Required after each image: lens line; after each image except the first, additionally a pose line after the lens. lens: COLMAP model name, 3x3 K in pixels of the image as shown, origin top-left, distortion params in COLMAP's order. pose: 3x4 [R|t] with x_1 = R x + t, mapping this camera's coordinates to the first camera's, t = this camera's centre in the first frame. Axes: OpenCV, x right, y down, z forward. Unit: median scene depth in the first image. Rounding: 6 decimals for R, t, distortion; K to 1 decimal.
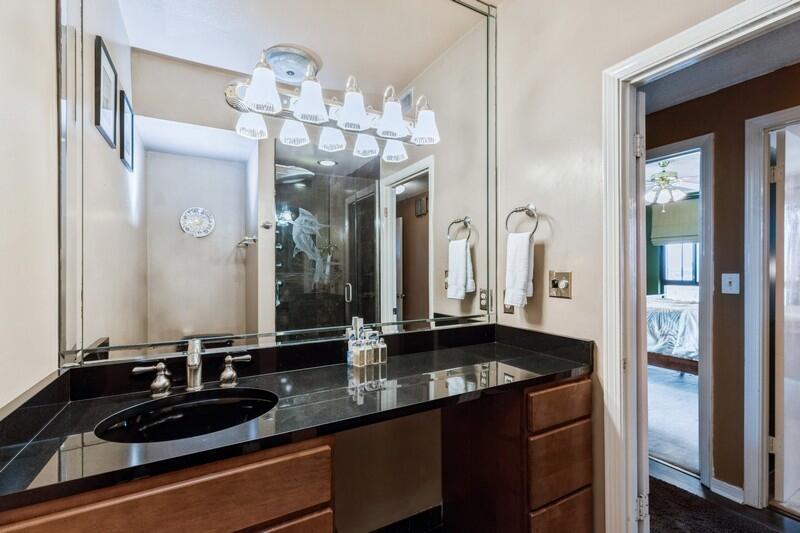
lens RADIAL K [[360.0, 0, 395.7], [0, 360.0, 267.8], [0, 0, 1]] dist [0.001928, -0.000072]
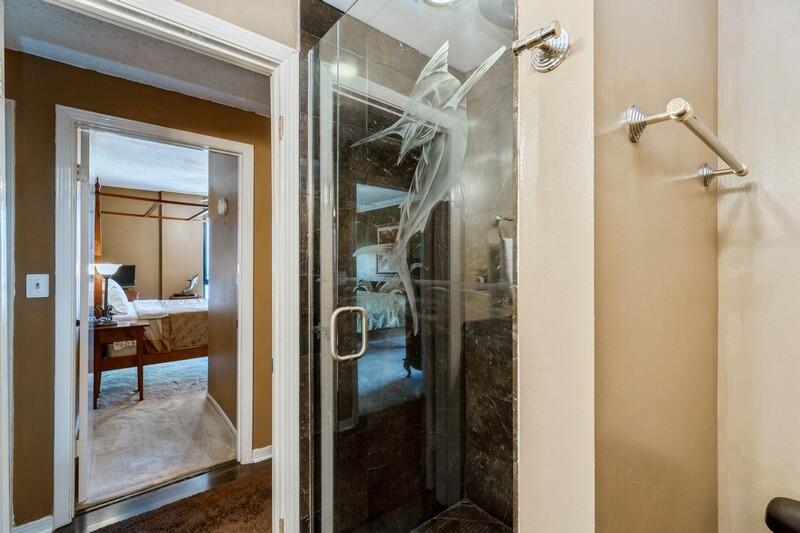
lens RADIAL K [[355.3, 0, 400.7], [0, 355.3, 266.2], [0, 0, 1]] dist [-0.001056, -0.000397]
pose [[-0.182184, 0.004241, 0.983255, -0.060153], [0.000265, 0.999991, -0.004264, 0.000874], [-0.983264, -0.000516, -0.182184, 0.307833]]
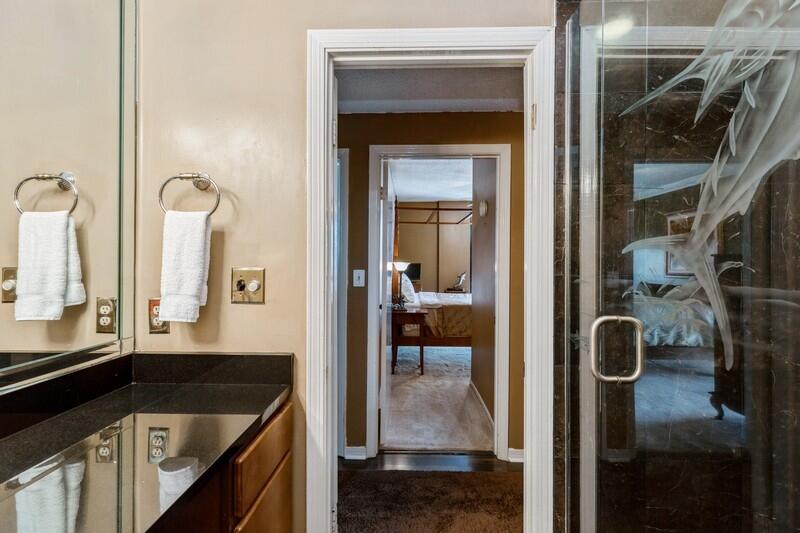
lens RADIAL K [[355.6, 0, 398.0], [0, 355.6, 263.4], [0, 0, 1]] dist [0.002145, 0.000093]
pose [[0.506560, 0.008214, 0.862166, -0.022380], [-0.007484, 0.999959, -0.005129, 0.000283], [-0.862172, -0.003854, 0.506600, 0.296209]]
